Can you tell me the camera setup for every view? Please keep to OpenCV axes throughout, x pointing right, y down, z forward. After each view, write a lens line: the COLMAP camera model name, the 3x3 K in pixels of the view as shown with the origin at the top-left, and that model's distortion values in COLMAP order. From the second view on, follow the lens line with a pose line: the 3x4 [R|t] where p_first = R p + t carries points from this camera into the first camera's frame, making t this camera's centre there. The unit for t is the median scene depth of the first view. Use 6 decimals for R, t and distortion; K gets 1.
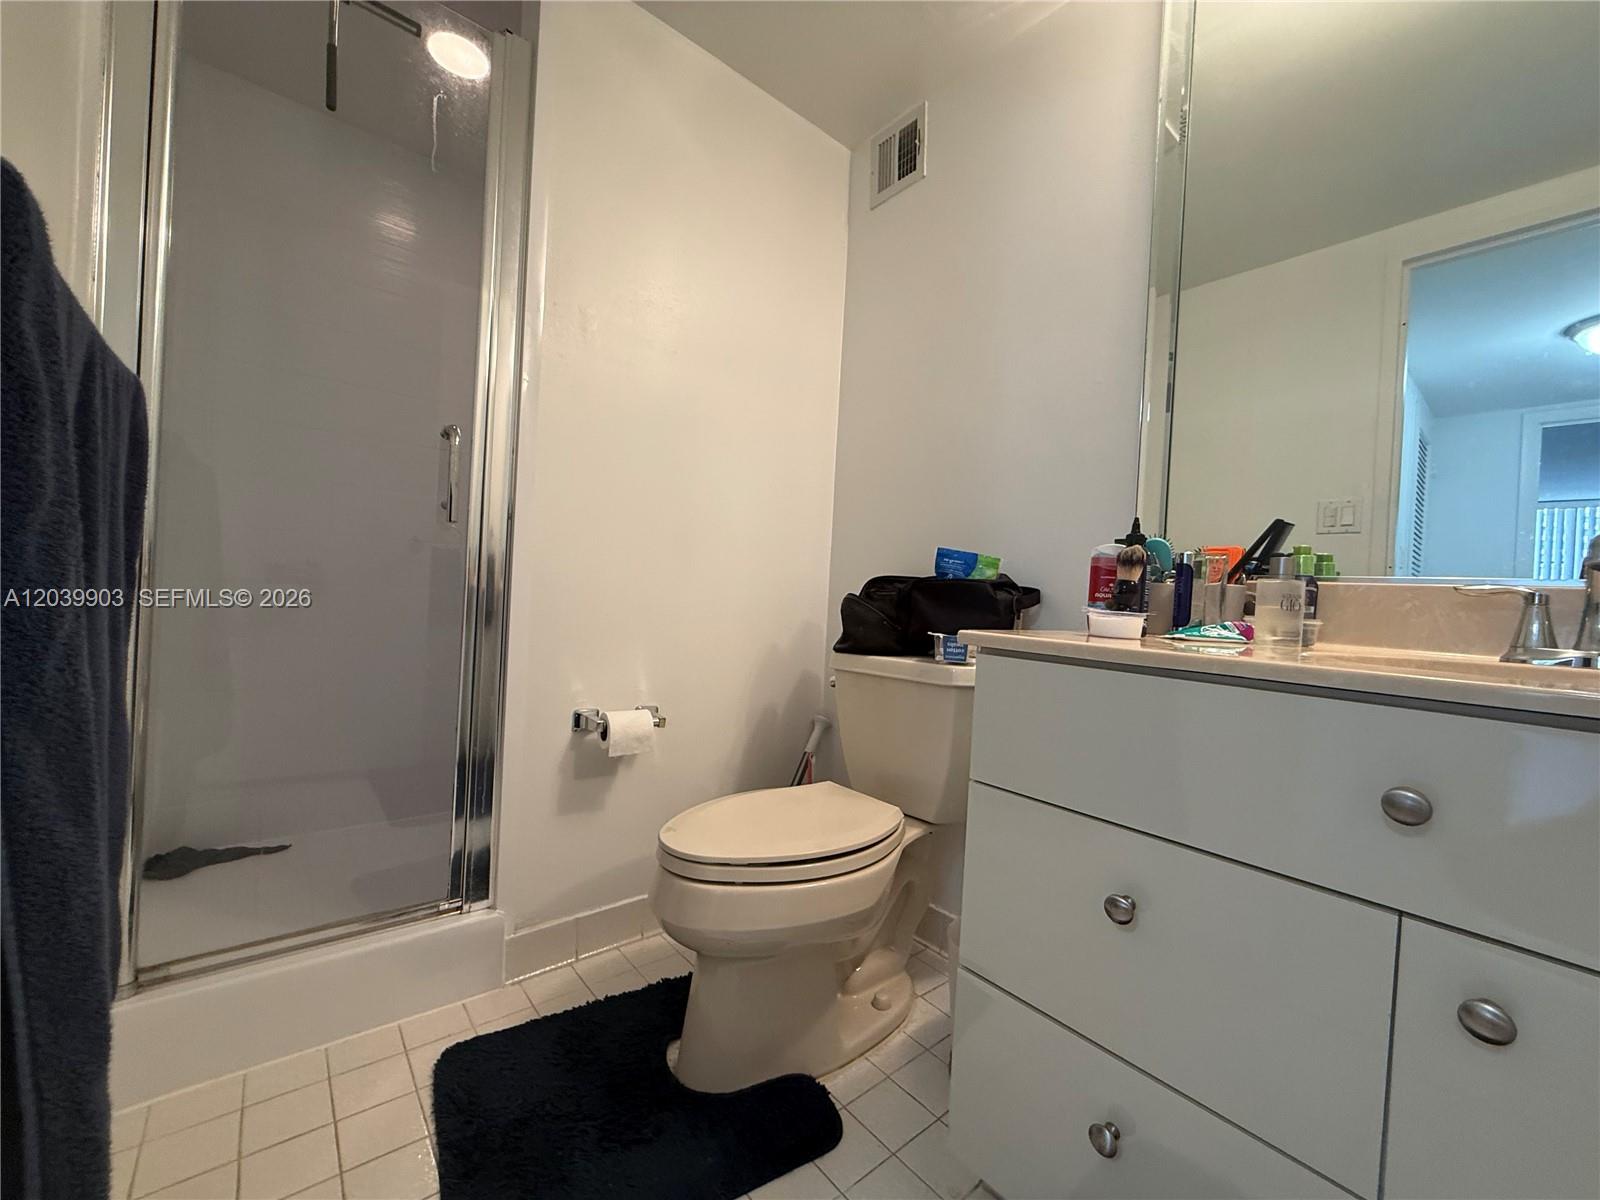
lens RADIAL K [[637.9, 0, 794.3], [0, 637.9, 600.3], [0, 0, 1]] dist [0.000571, 0.000584]
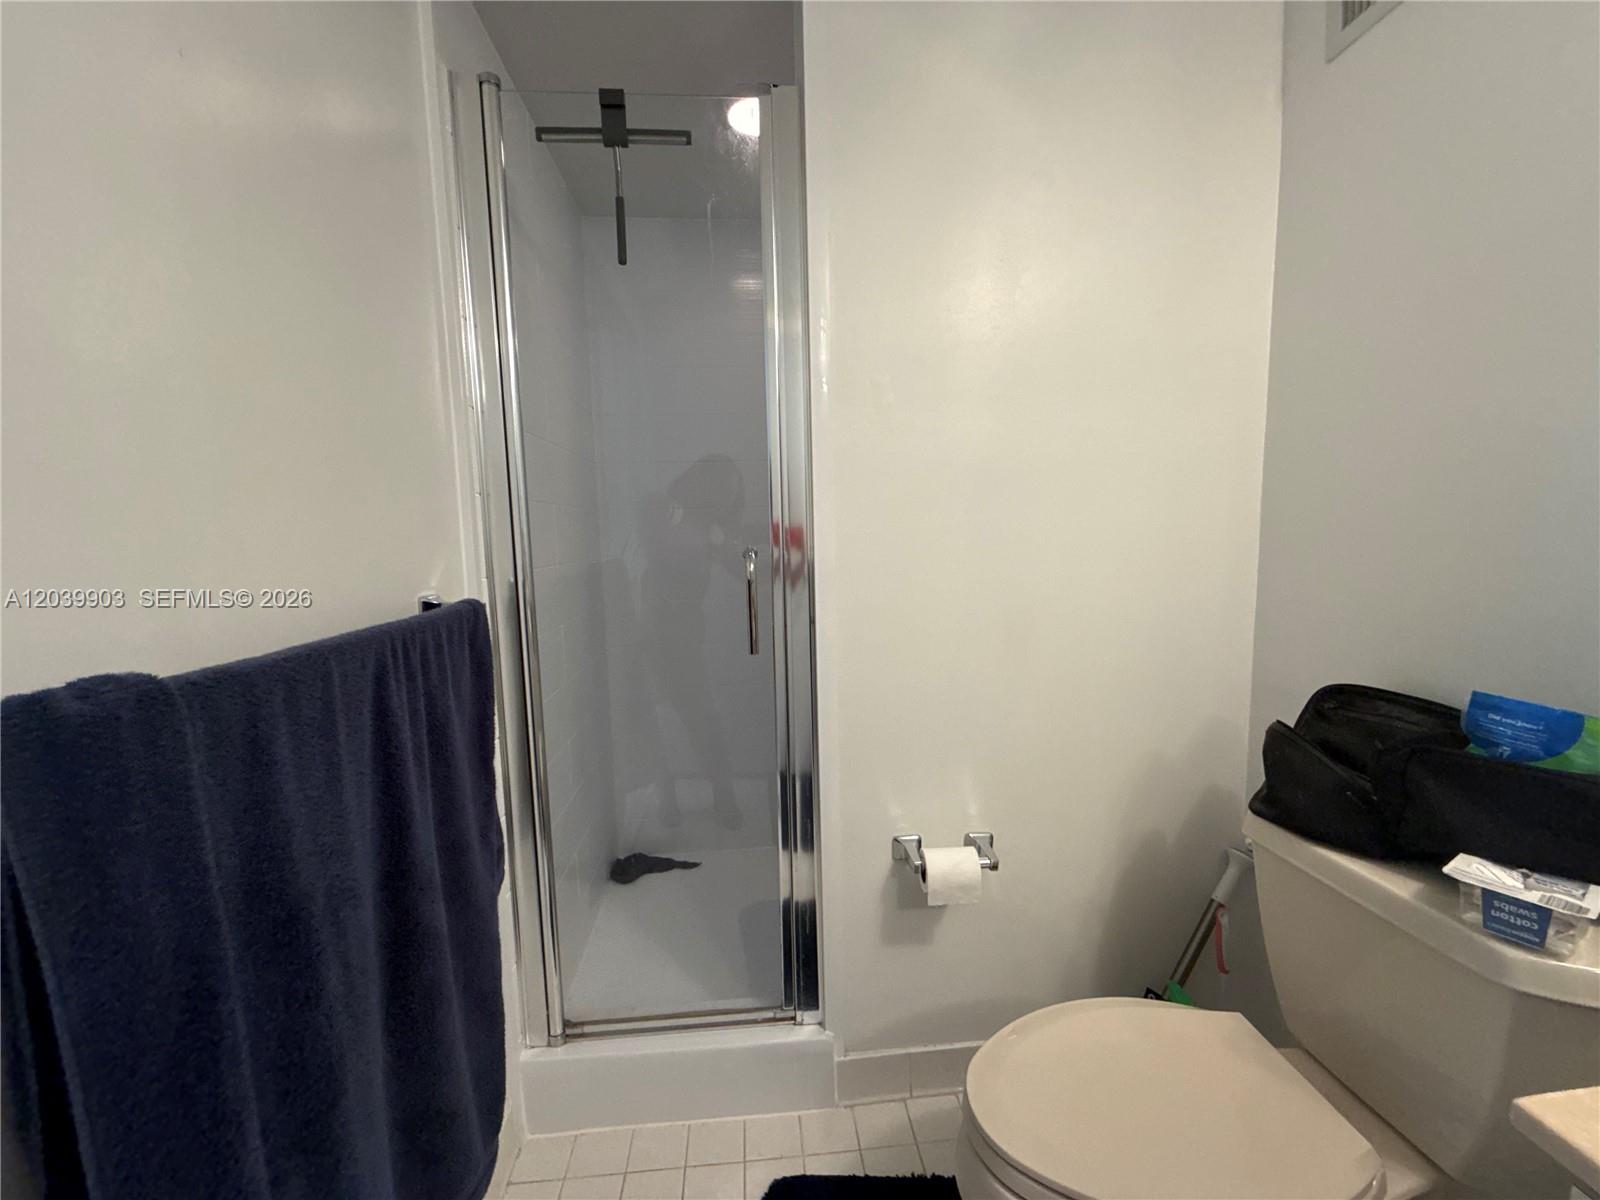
lens RADIAL K [[637.9, 0, 794.3], [0, 637.9, 600.3], [0, 0, 1]] dist [0.000571, 0.000584]
pose [[0.819250, -0.011531, -0.573321, 0.061991], [0.063930, 0.995402, 0.071333, -0.235410], [0.569862, -0.095092, 0.816220, 0.222346]]
